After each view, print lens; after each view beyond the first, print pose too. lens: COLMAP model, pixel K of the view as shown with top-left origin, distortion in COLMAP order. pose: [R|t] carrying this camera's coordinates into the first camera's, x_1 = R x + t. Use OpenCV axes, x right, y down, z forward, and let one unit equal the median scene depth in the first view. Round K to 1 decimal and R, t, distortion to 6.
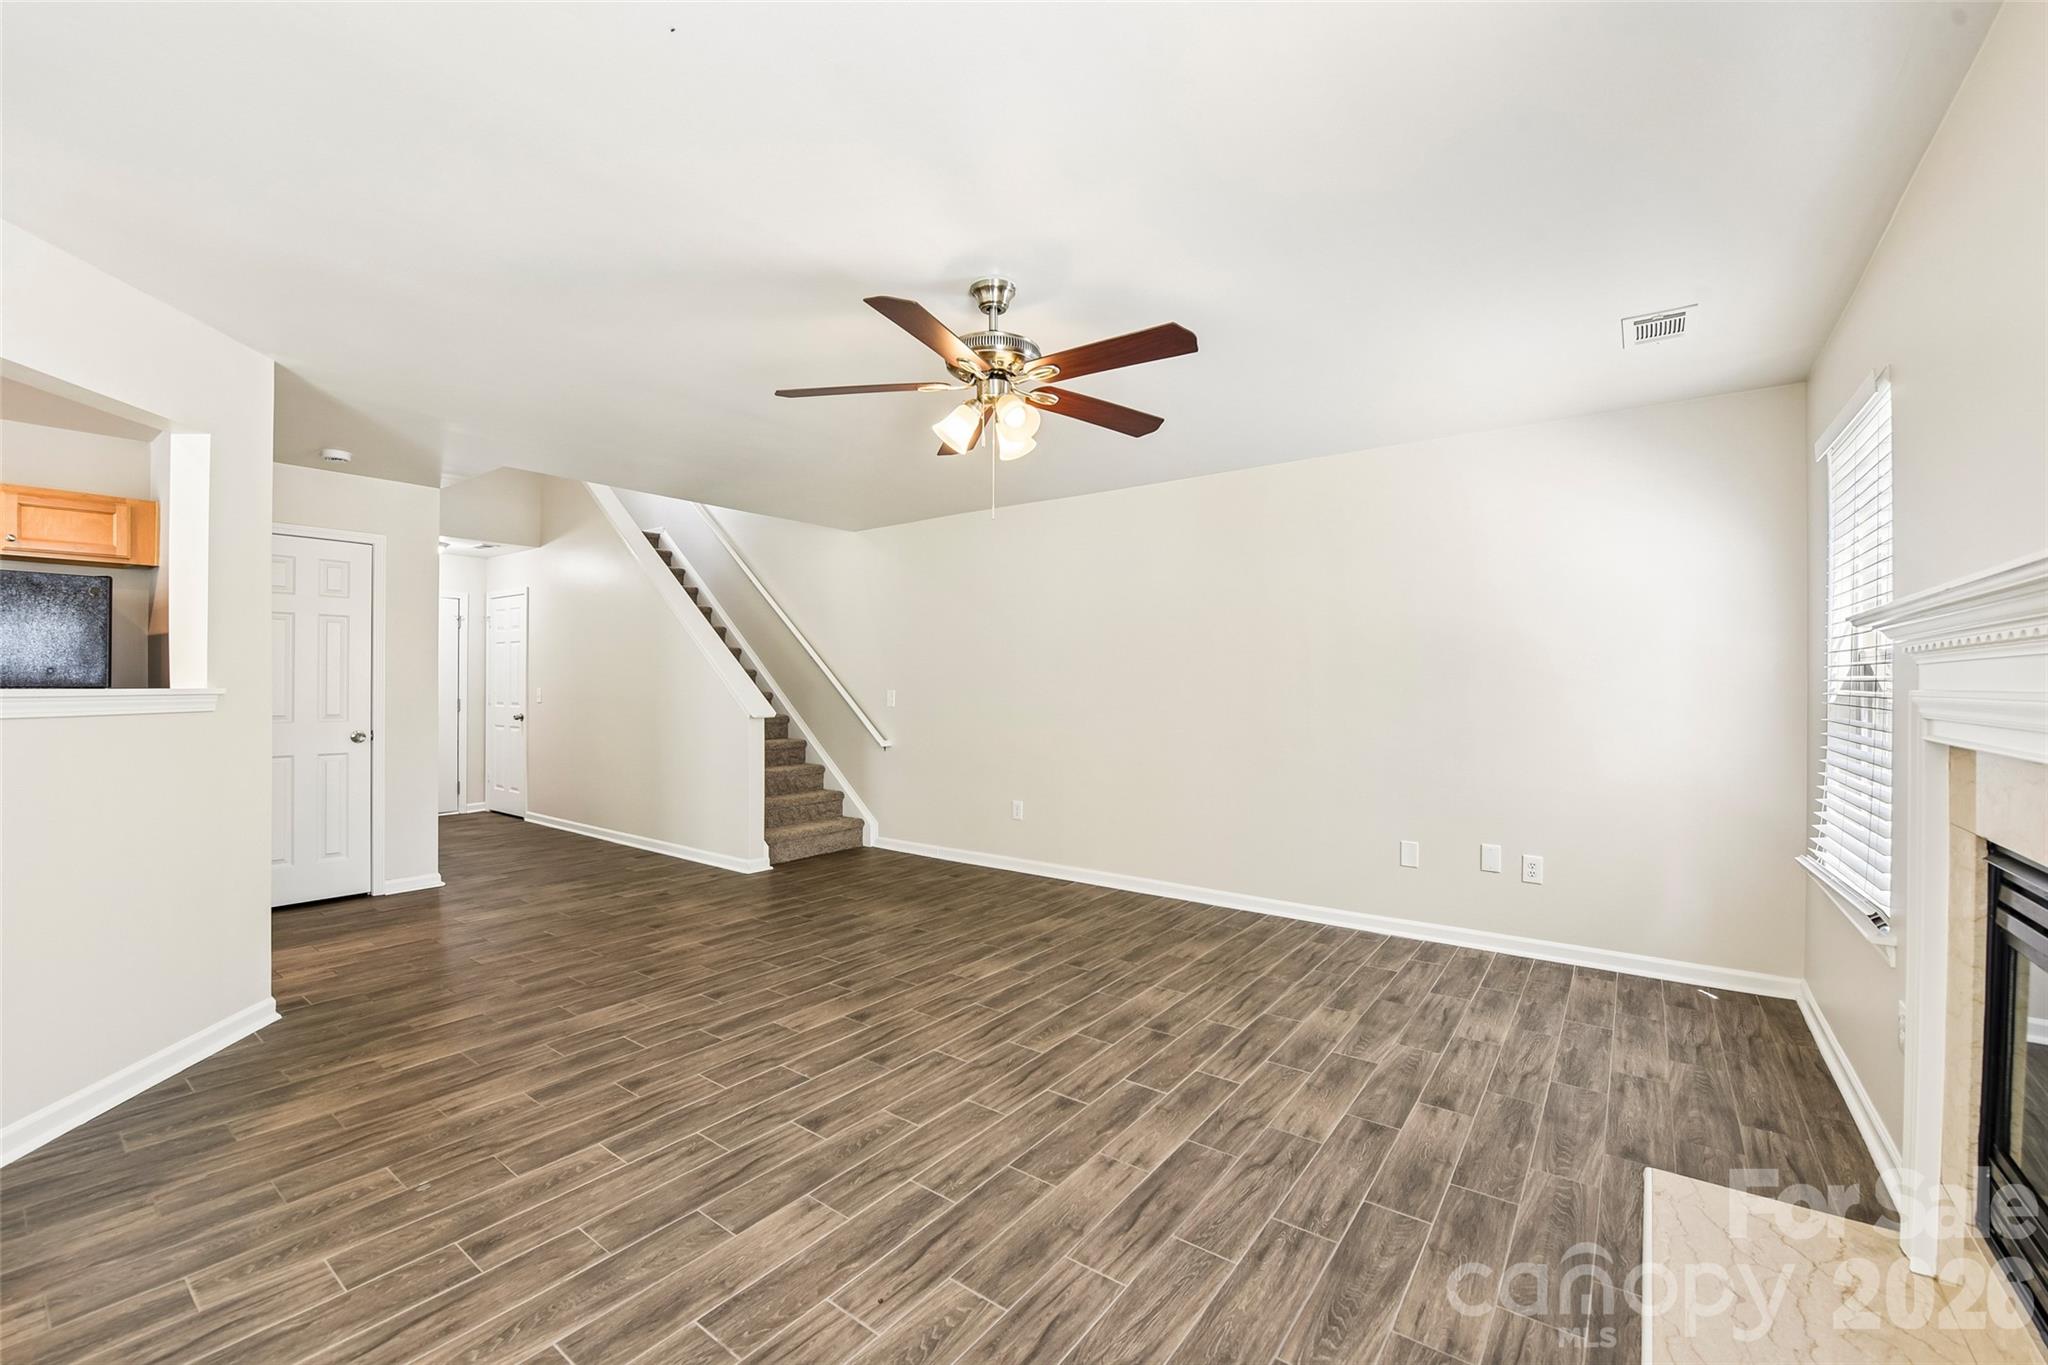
lens RADIAL K [[824.0, 0, 1030.6], [0, 824.0, 688.2], [0, 0, 1]] dist [-0.013778, -0.002823]
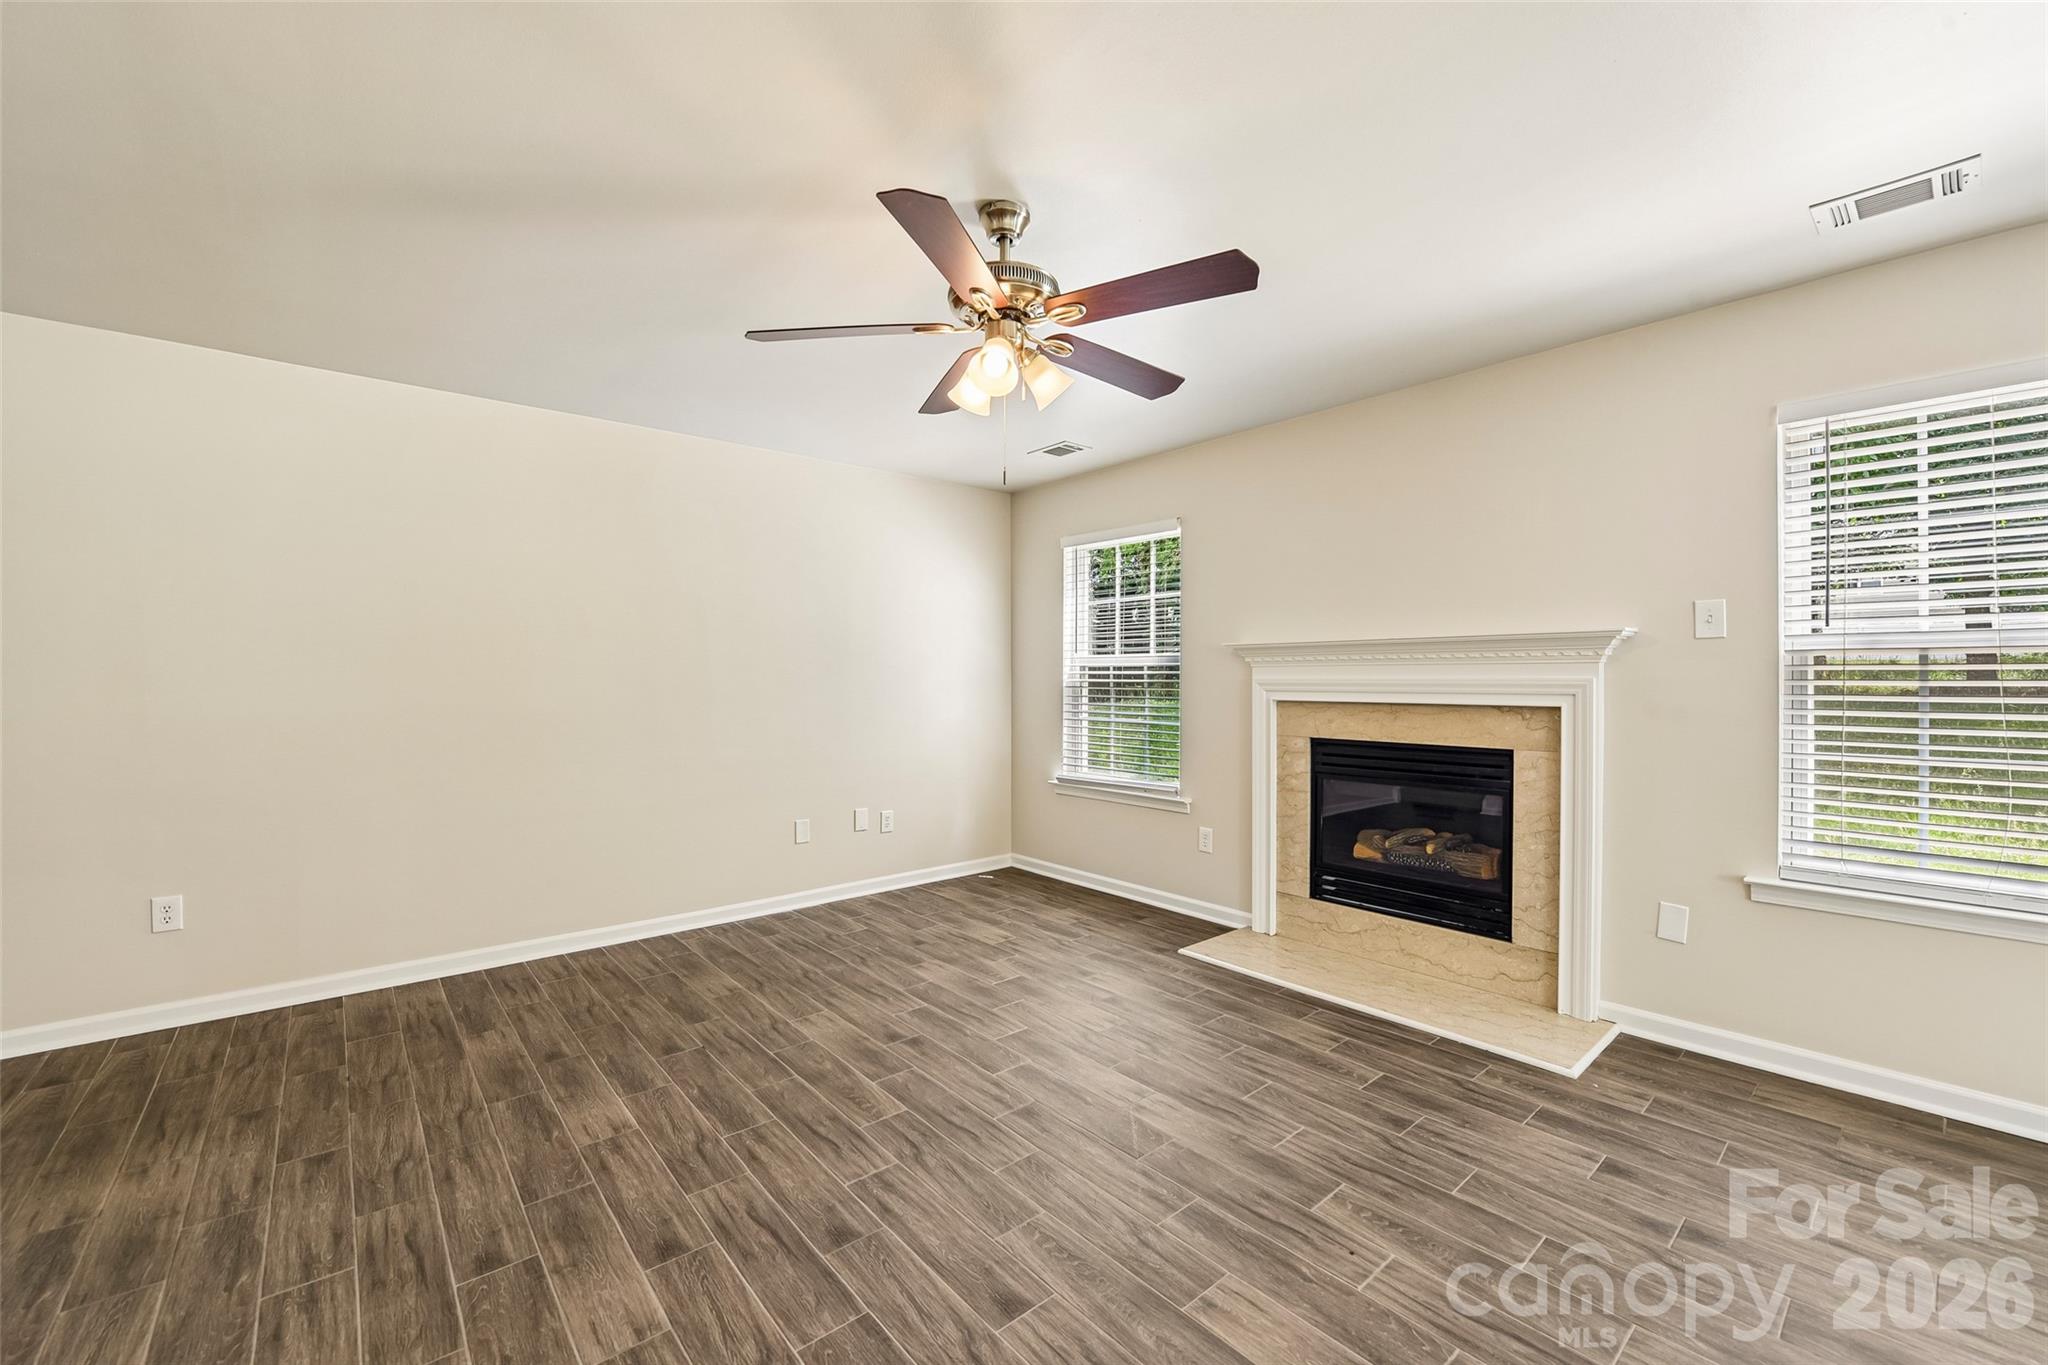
lens RADIAL K [[824.0, 0, 1005.2], [0, 824.0, 677.8], [0, 0, 1]] dist [-0.013778, -0.002823]
pose [[0.237146, -0.002885, 0.971470, -0.730263], [0.006049, 0.999981, 0.001493, -0.000526], [-0.971455, 0.005523, 0.237159, 0.655408]]
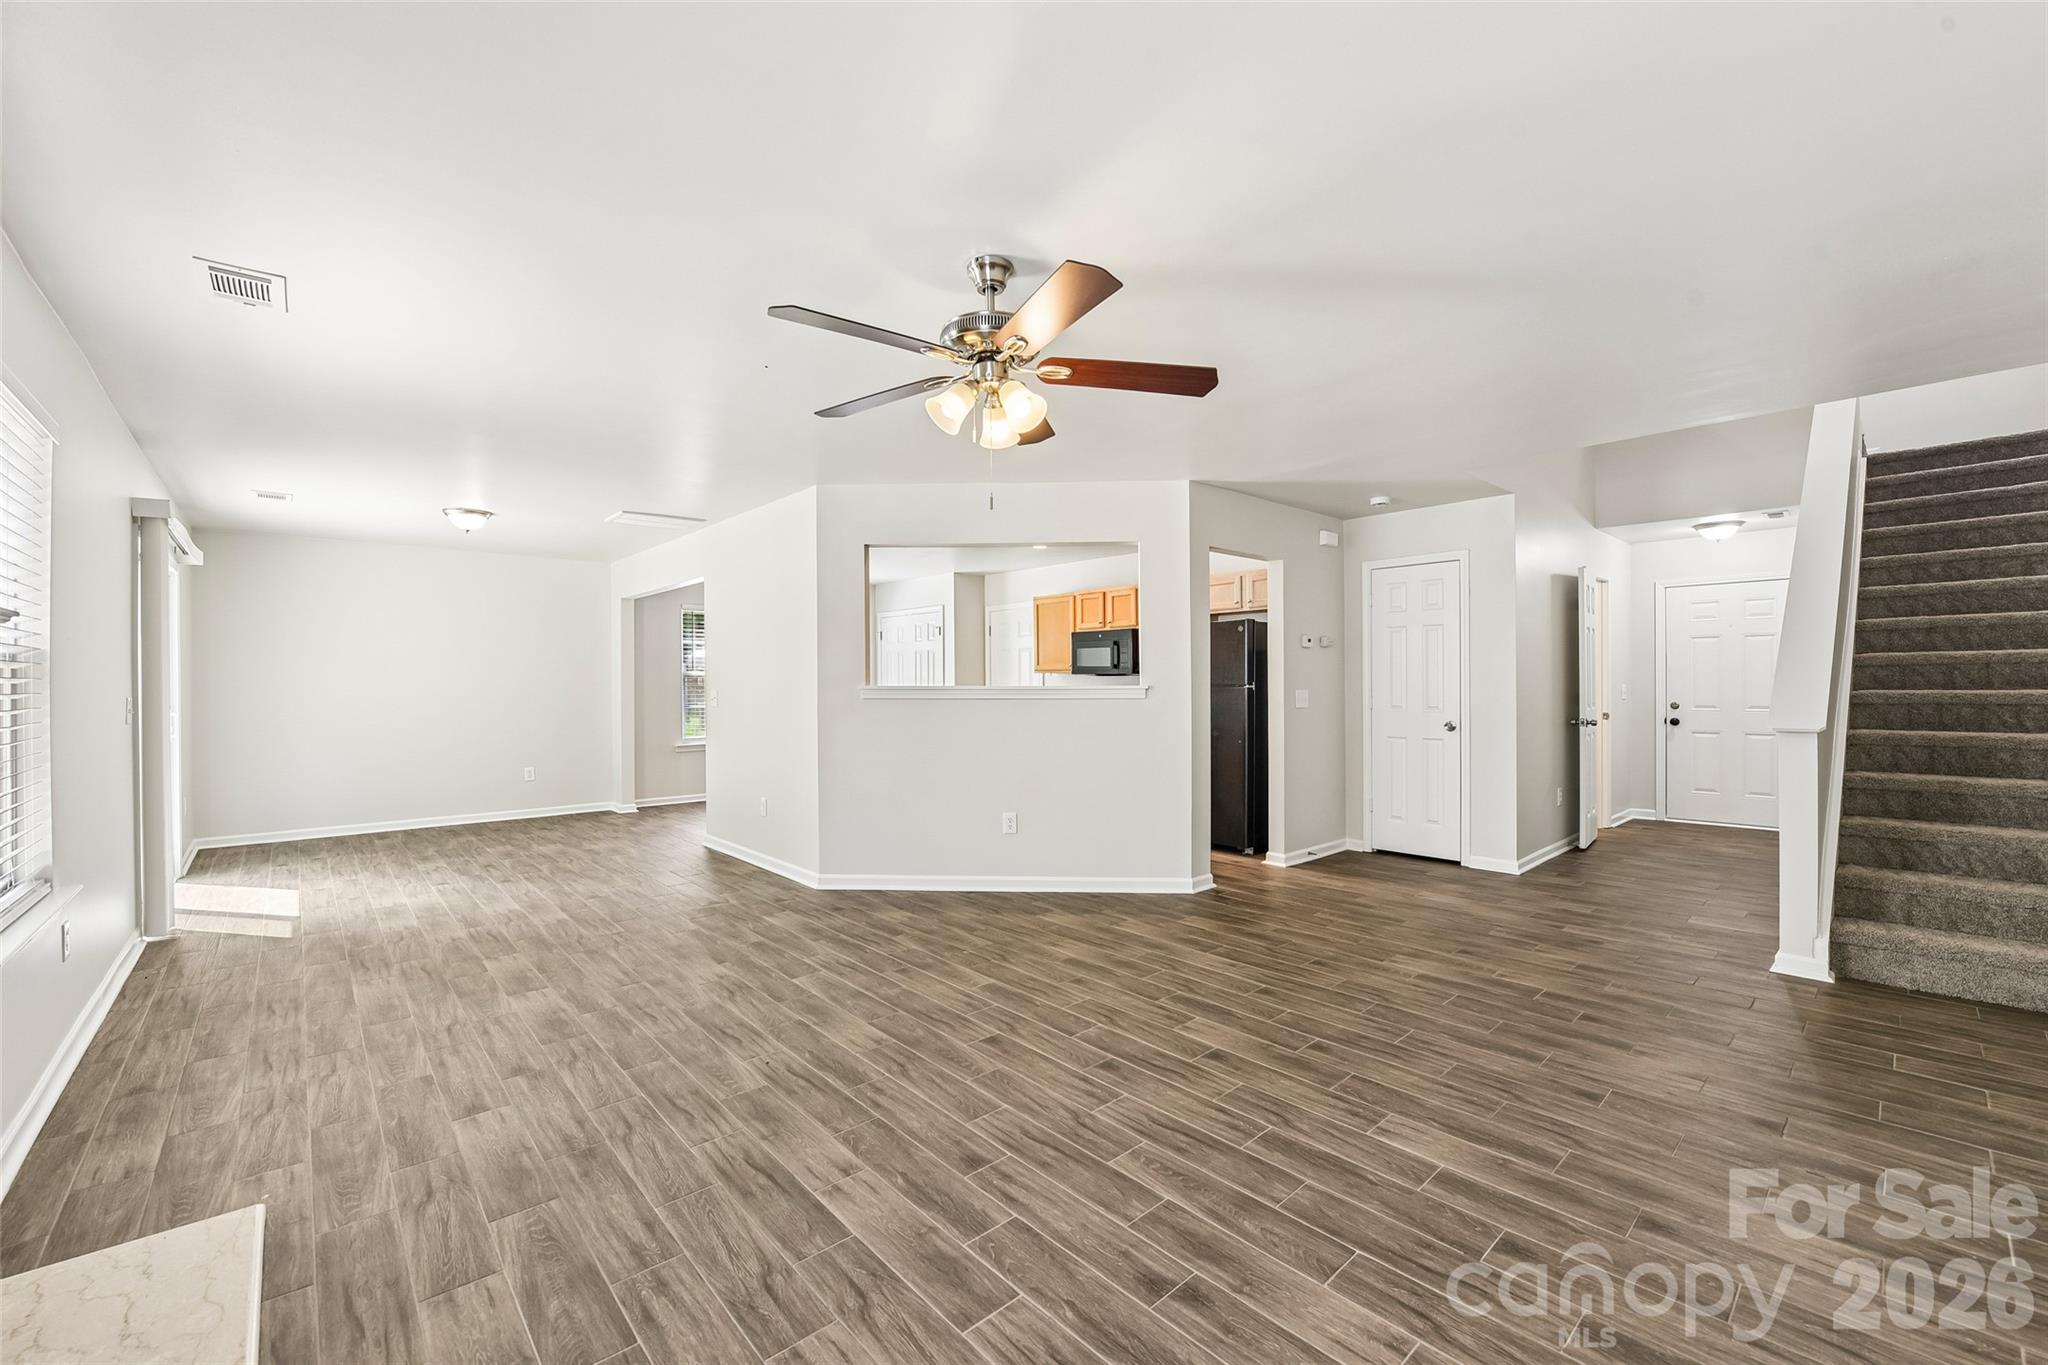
lens RADIAL K [[824.0, 0, 1010.9], [0, 824.0, 677.0], [0, 0, 1]] dist [-0.013778, -0.002823]
pose [[-0.203346, -0.008279, -0.979072, 0.729686], [0.001203, 0.999961, -0.008705, 0.000679], [0.979106, -0.002947, -0.203328, 1.000467]]
